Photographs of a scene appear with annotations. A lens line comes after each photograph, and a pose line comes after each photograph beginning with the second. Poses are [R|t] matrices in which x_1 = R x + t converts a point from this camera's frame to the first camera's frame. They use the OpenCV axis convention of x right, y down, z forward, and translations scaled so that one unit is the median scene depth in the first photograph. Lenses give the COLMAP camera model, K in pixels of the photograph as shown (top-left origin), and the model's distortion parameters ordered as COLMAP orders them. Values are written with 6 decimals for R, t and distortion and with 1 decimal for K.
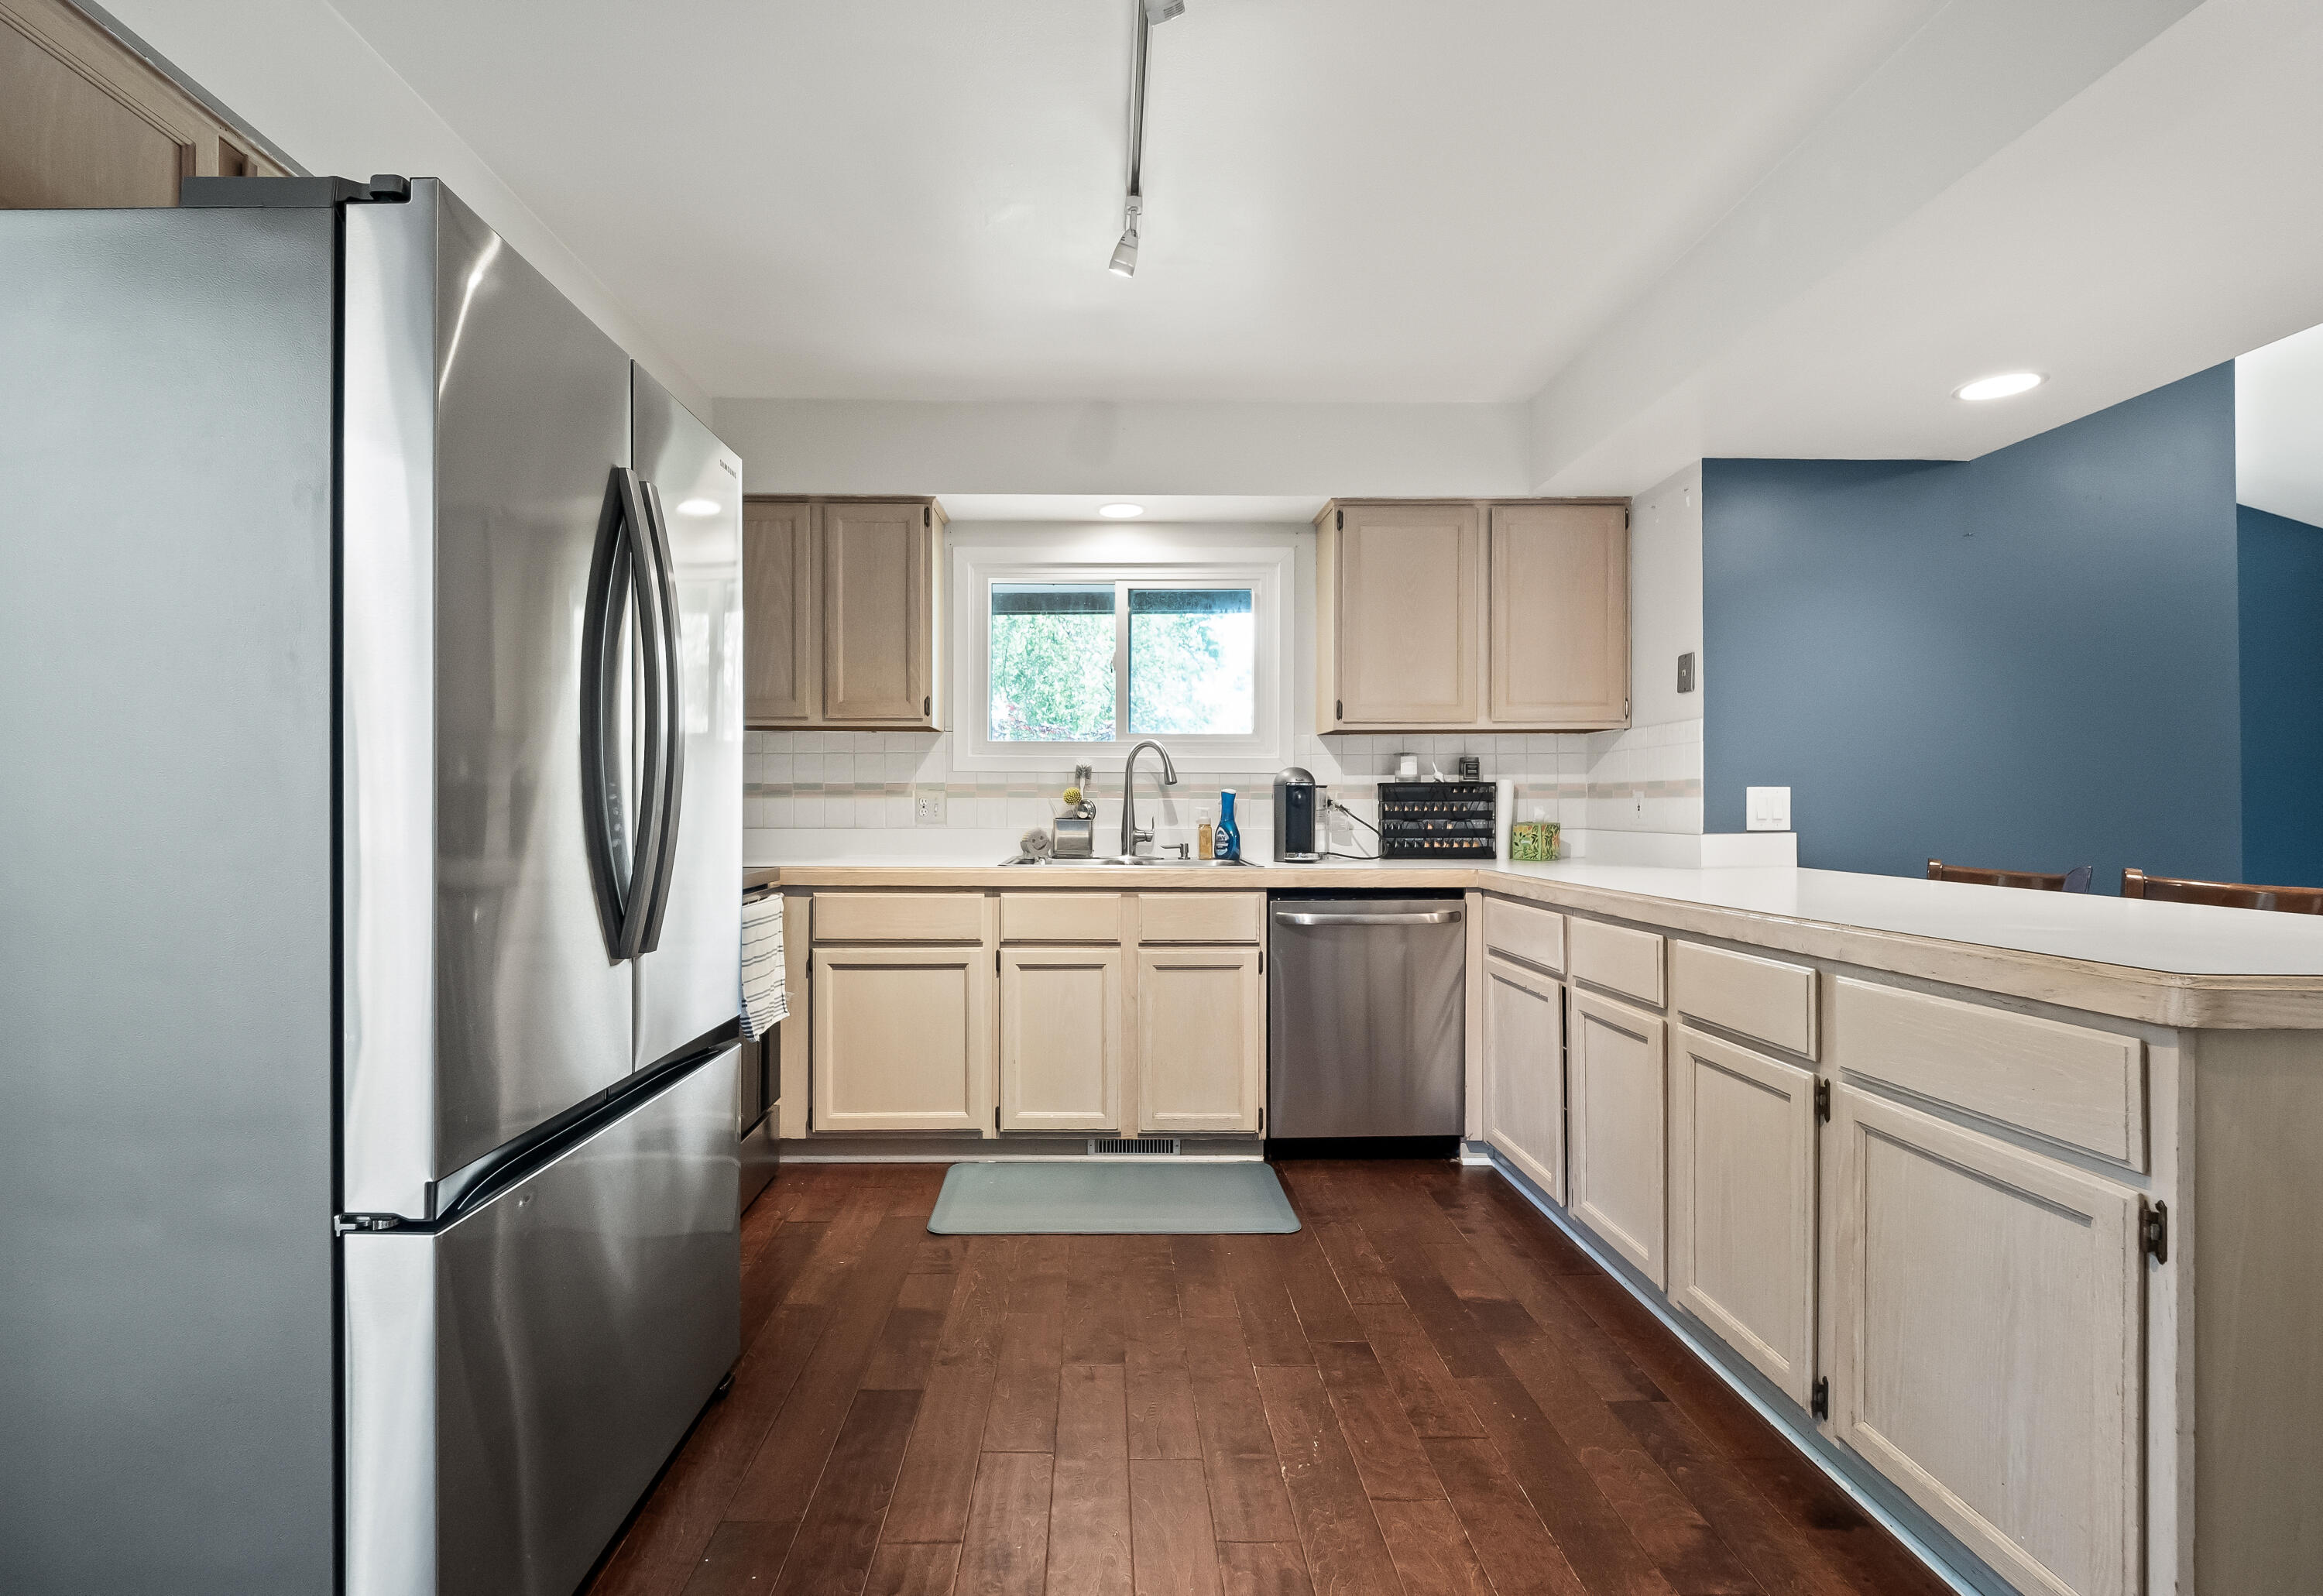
lens RADIAL K [[994.9, 0, 1162.6], [0, 994.9, 810.4], [0, 0, 1]] dist [0.003390, 0.000436]
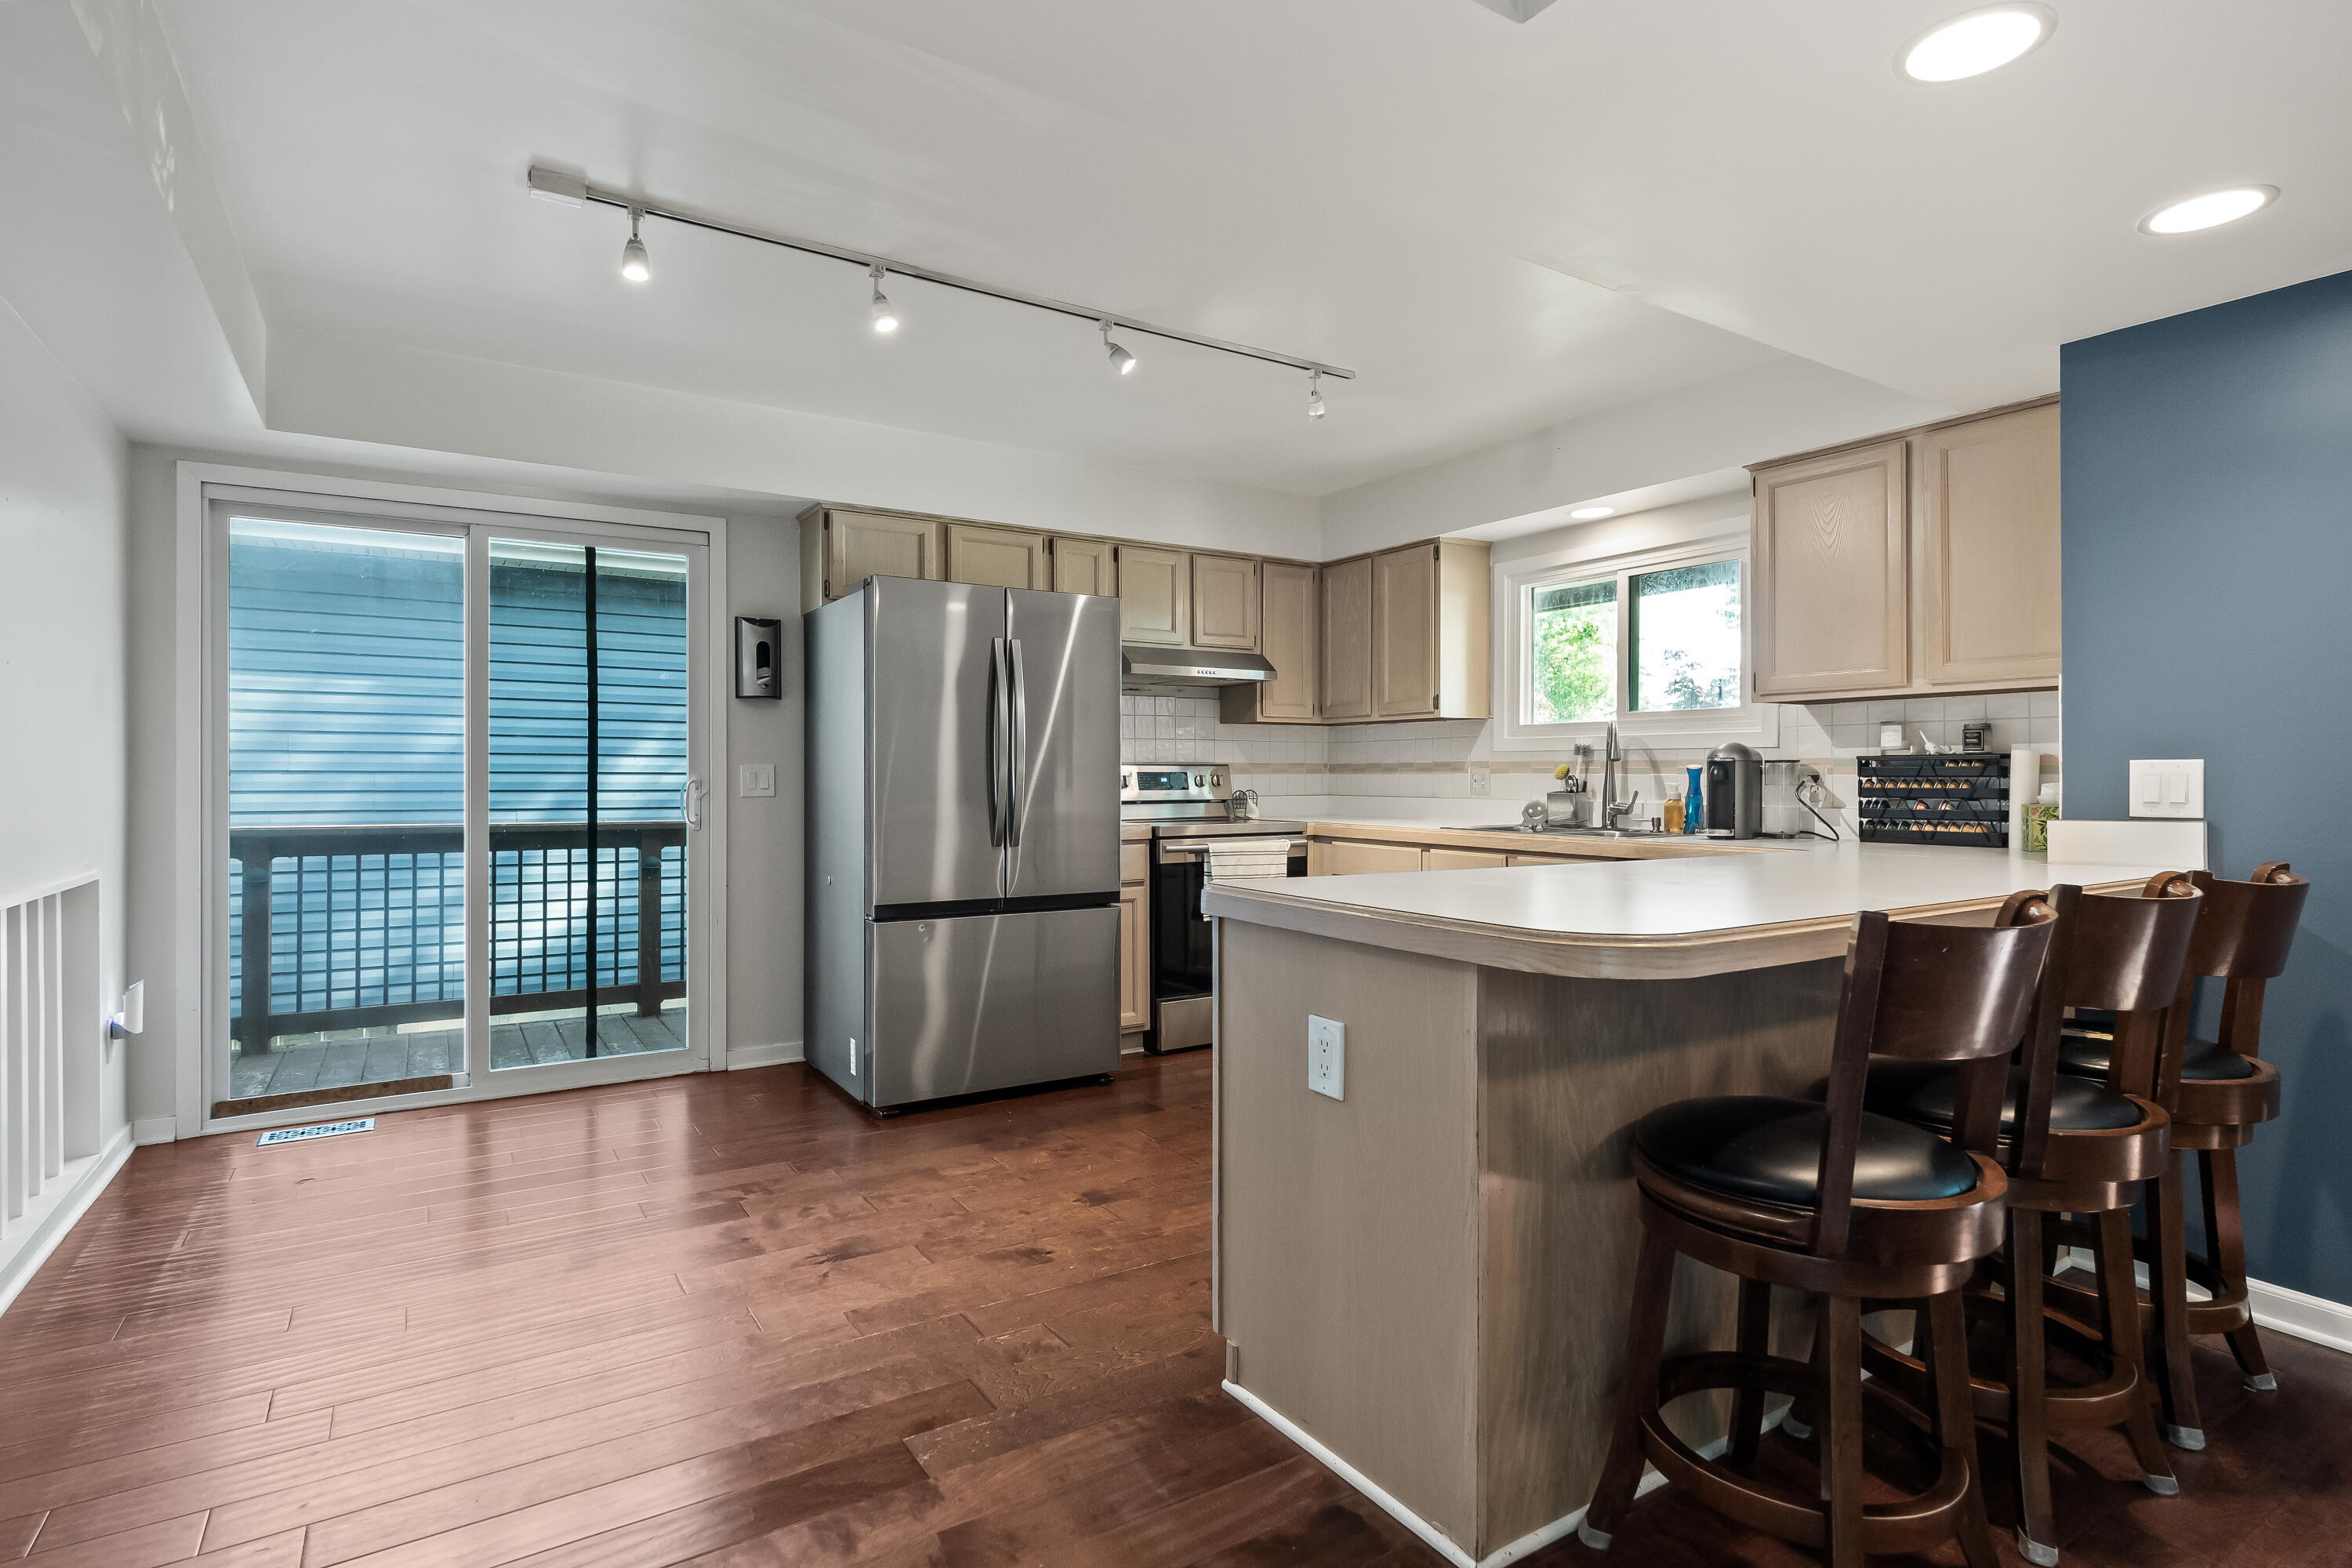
lens RADIAL K [[1151.5, 0, 1188.4], [0, 1151.5, 776.7], [0, 0, 1]] dist [0.016352, -0.002713]
pose [[0.560686, 0.000183, -0.828029, 0.739358], [-0.003622, 0.999991, -0.002232, -0.004710], [0.828021, 0.004250, 0.560681, -0.076195]]
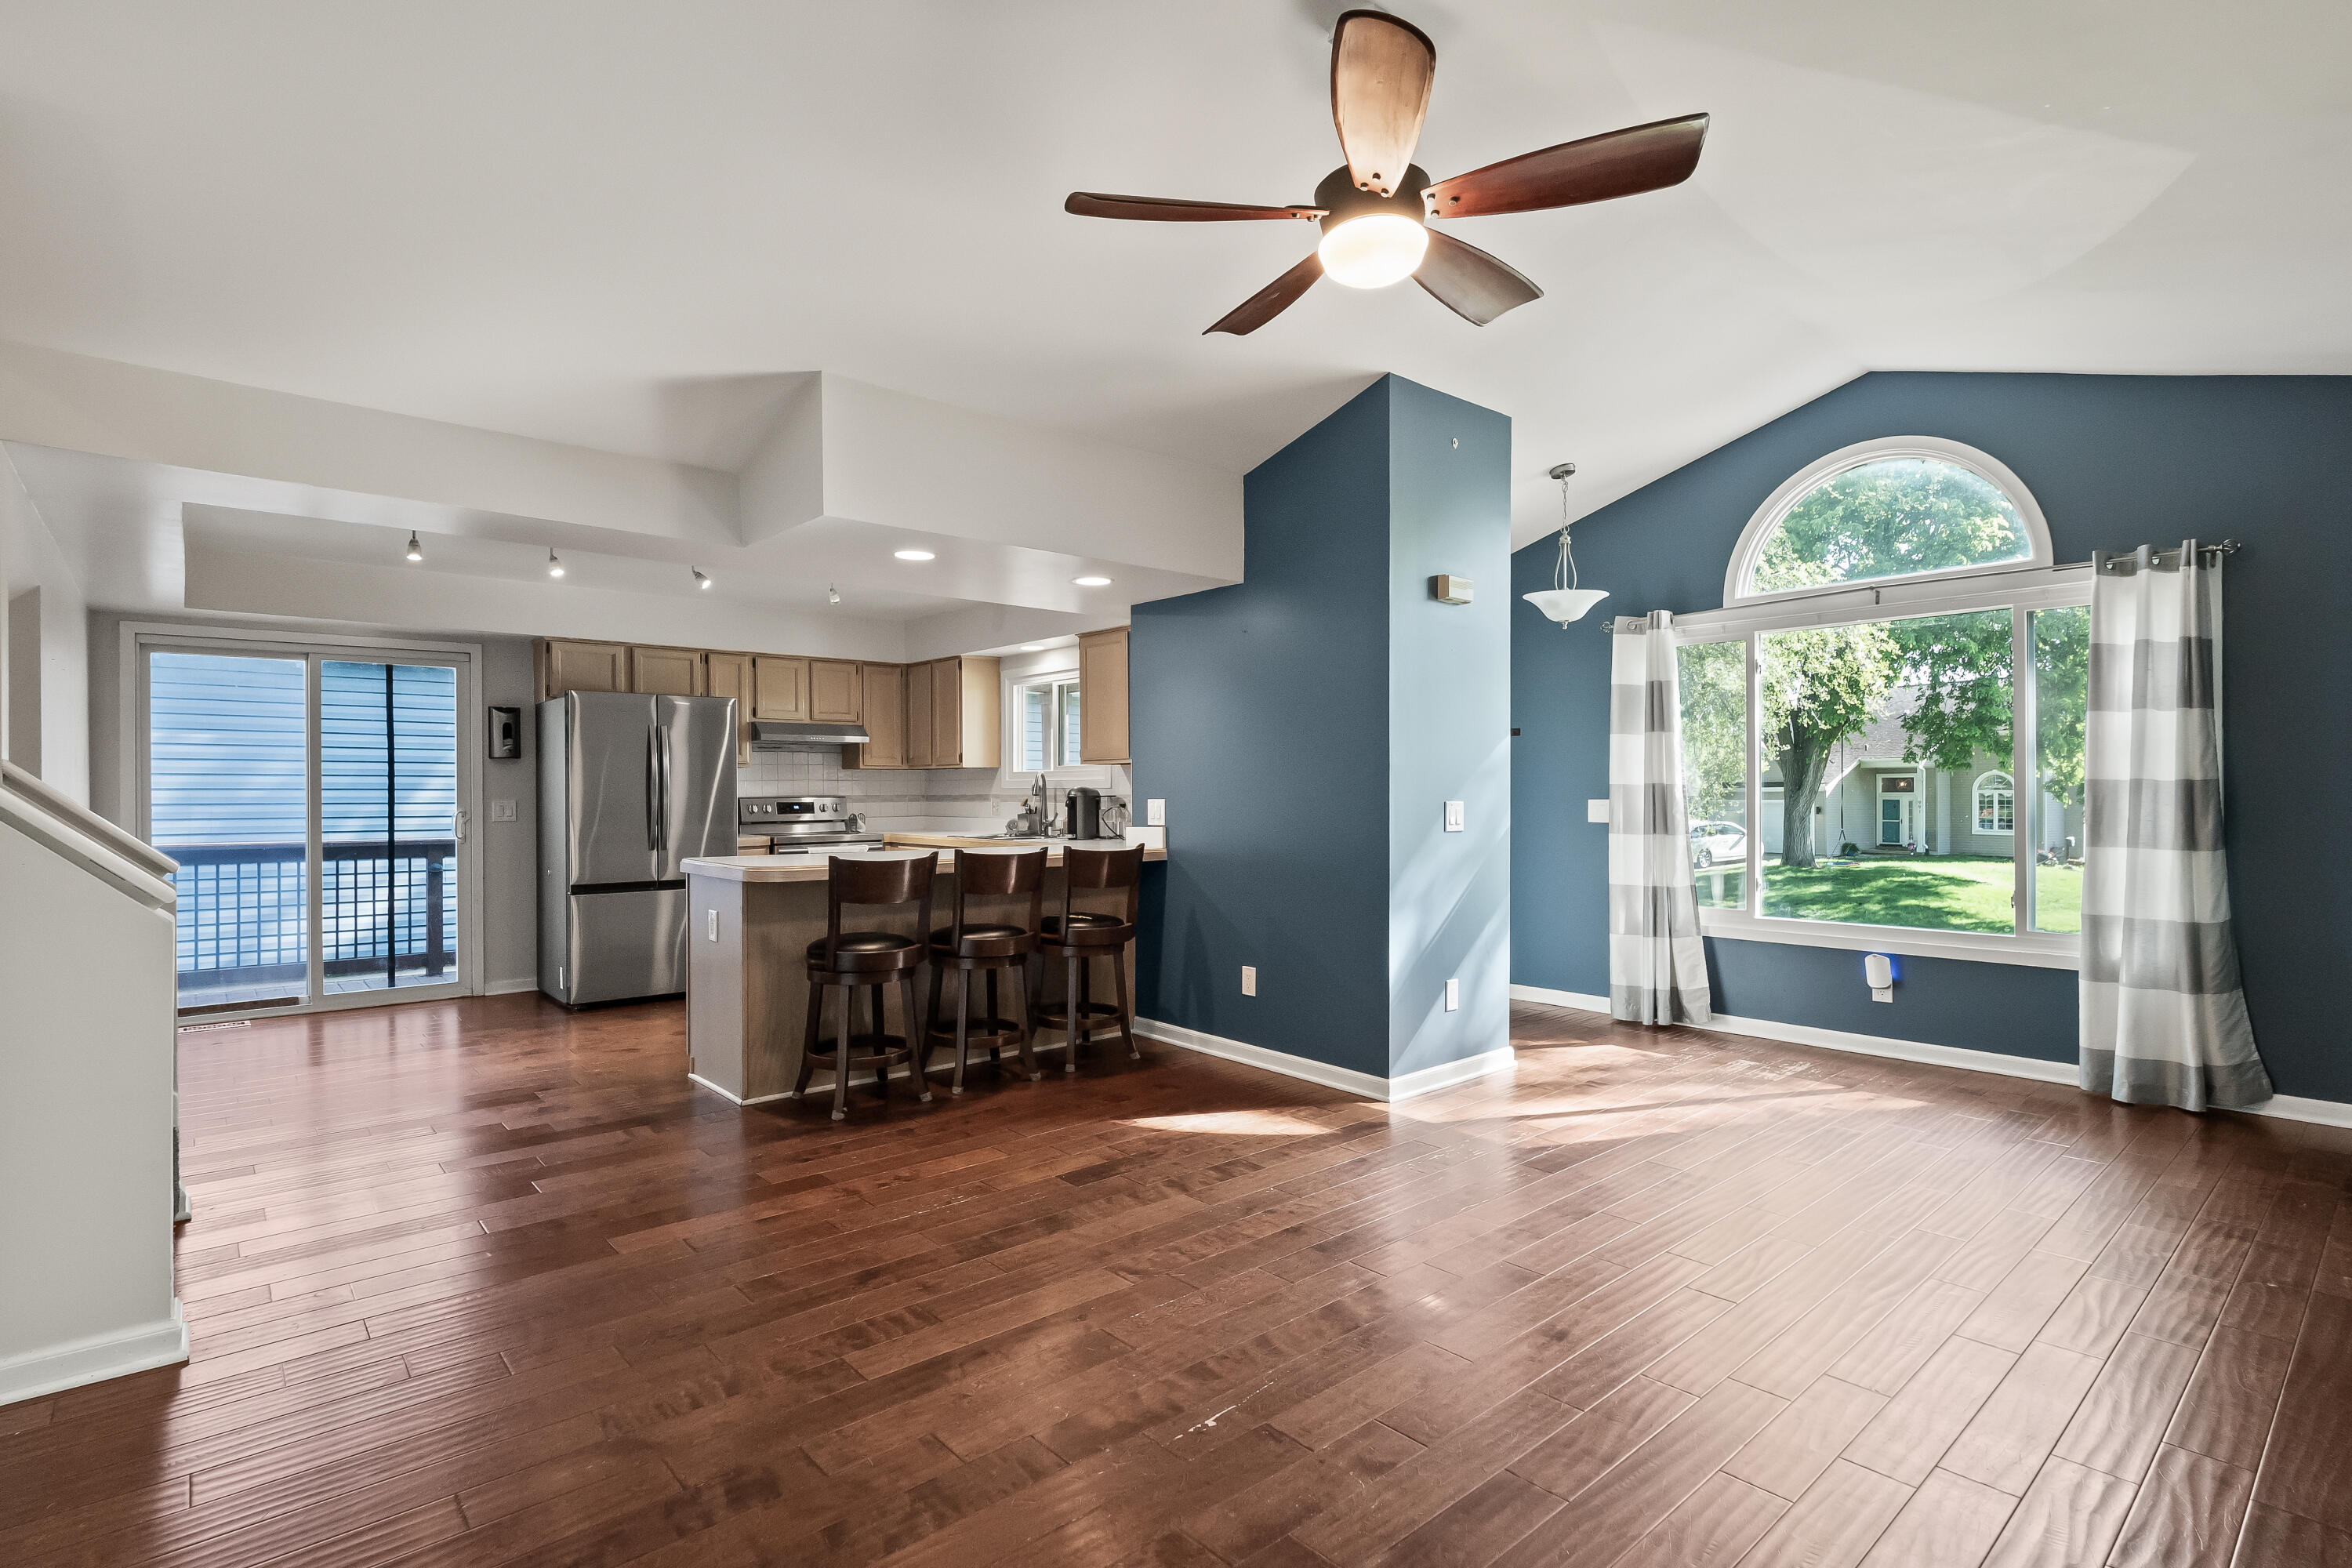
lens RADIAL K [[1151.5, 0, 1166.8], [0, 1151.5, 794.0], [0, 0, 1]] dist [0.016352, -0.002713]
pose [[0.651048, -0.005251, -0.759018, 1.669526], [0.004832, 0.999984, -0.002774, -0.020869], [0.759021, -0.001862, 0.651064, -0.187523]]
